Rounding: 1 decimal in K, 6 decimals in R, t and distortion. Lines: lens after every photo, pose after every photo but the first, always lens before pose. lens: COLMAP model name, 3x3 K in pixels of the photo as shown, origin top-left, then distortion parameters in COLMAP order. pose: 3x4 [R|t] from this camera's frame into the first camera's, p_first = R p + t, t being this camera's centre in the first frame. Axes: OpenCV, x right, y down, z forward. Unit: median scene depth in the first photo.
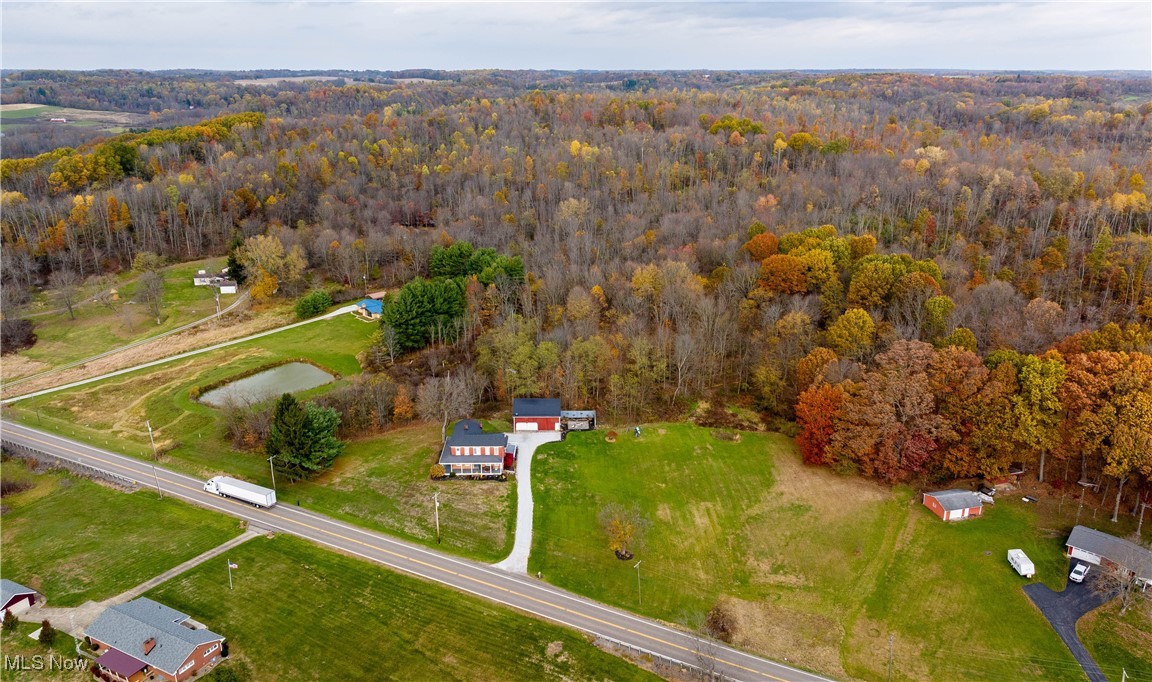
lens RADIAL K [[837.3, 0, 575.2], [0, 837.3, 285.8], [0, 0, 1]] dist [-0.003552, -0.004101]
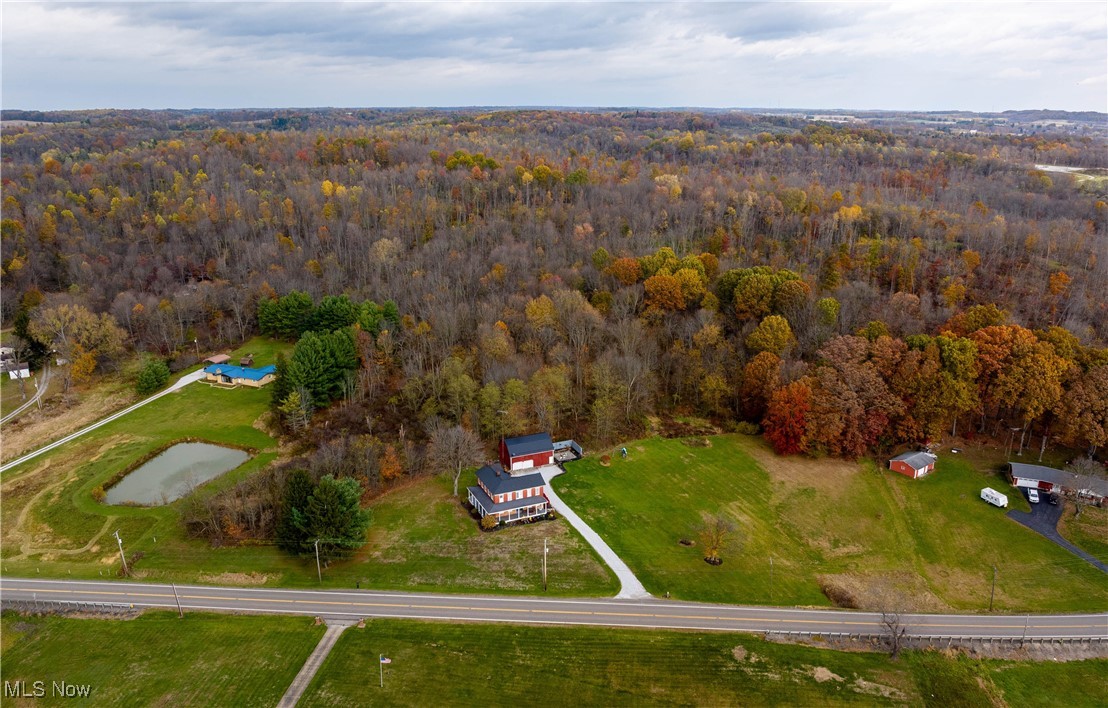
lens RADIAL K [[813.0, 0, 554.0], [0, 813.0, 354.0], [0, 0, 1]] dist [-0.006398, -0.057779]
pose [[0.917620, -0.114918, 0.380484, -0.384170], [0.098728, 0.993189, 0.061872, -0.019852], [-0.385002, -0.019211, 0.922716, 0.097134]]
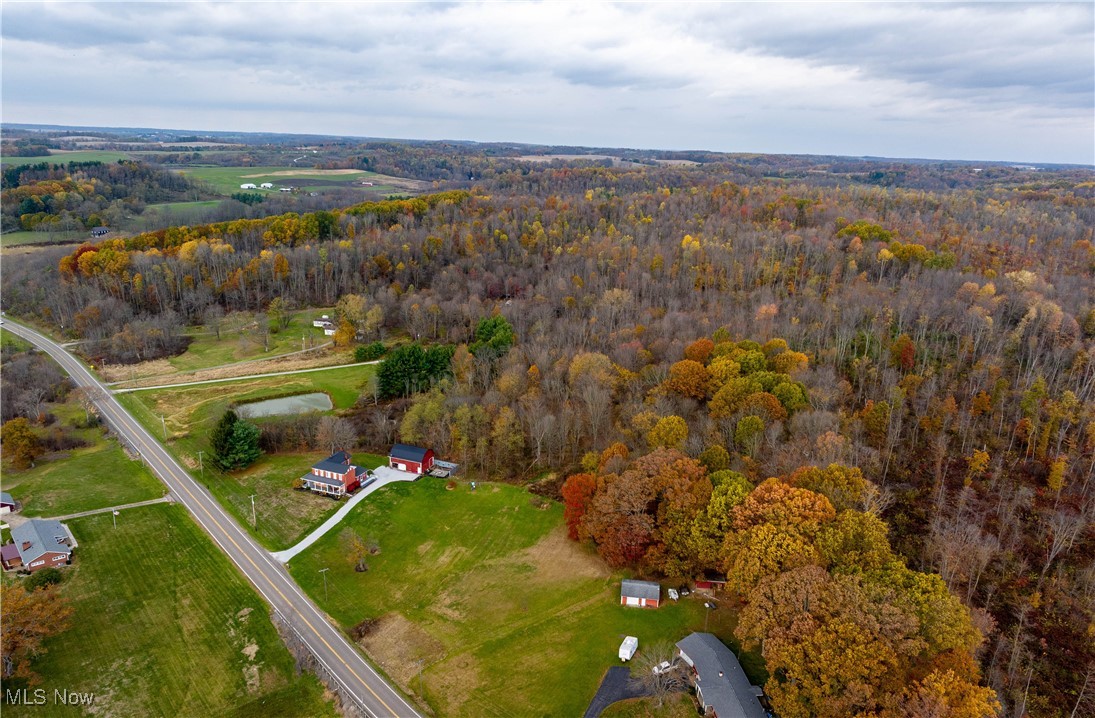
lens RADIAL K [[773.4, 0, 547.5], [0, 773.4, 359.0], [0, 0, 1]] dist [-0.006337, -0.001588]
pose [[0.930130, 0.129726, -0.343553, 0.549553], [-0.125789, 0.991480, 0.033824, -0.064305], [0.345014, 0.011754, 0.938524, -0.034048]]
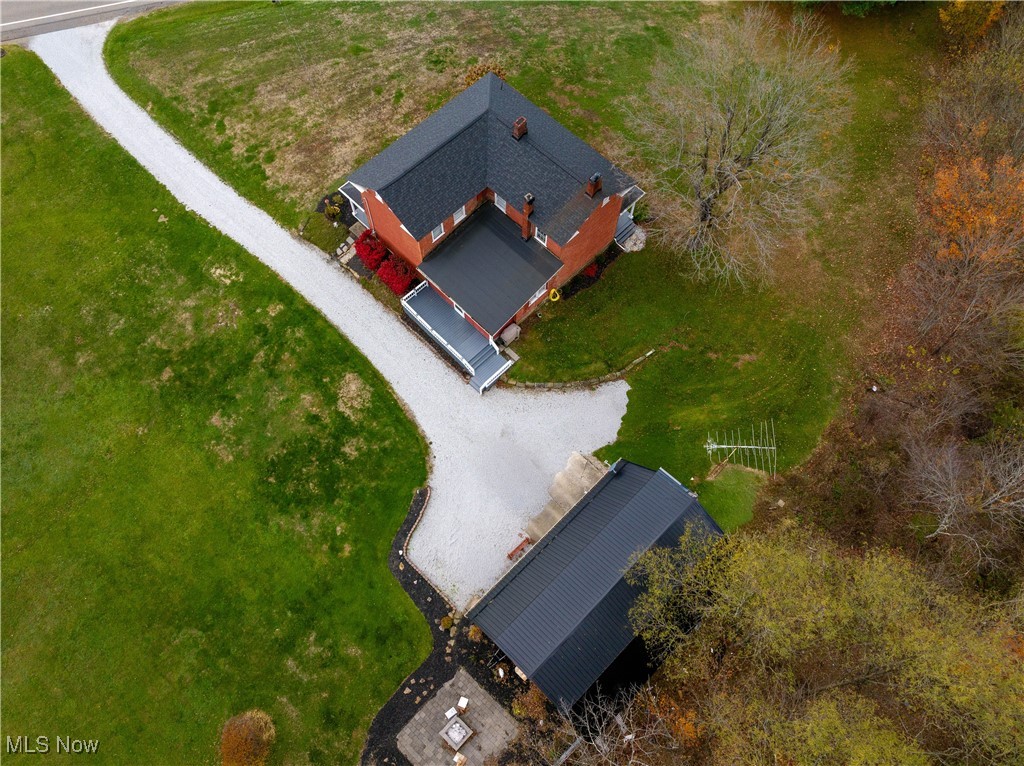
lens RADIAL K [[773.2, 0, 512.0], [0, 773.2, 383.0], [0, 0, 1]] dist [-0.033770, -0.002900]
pose [[-0.711909, 0.640259, -0.288539, -0.007312], [-0.183353, 0.227158, 0.956442, -0.040052], [0.677914, 0.733804, -0.044322, 0.989345]]
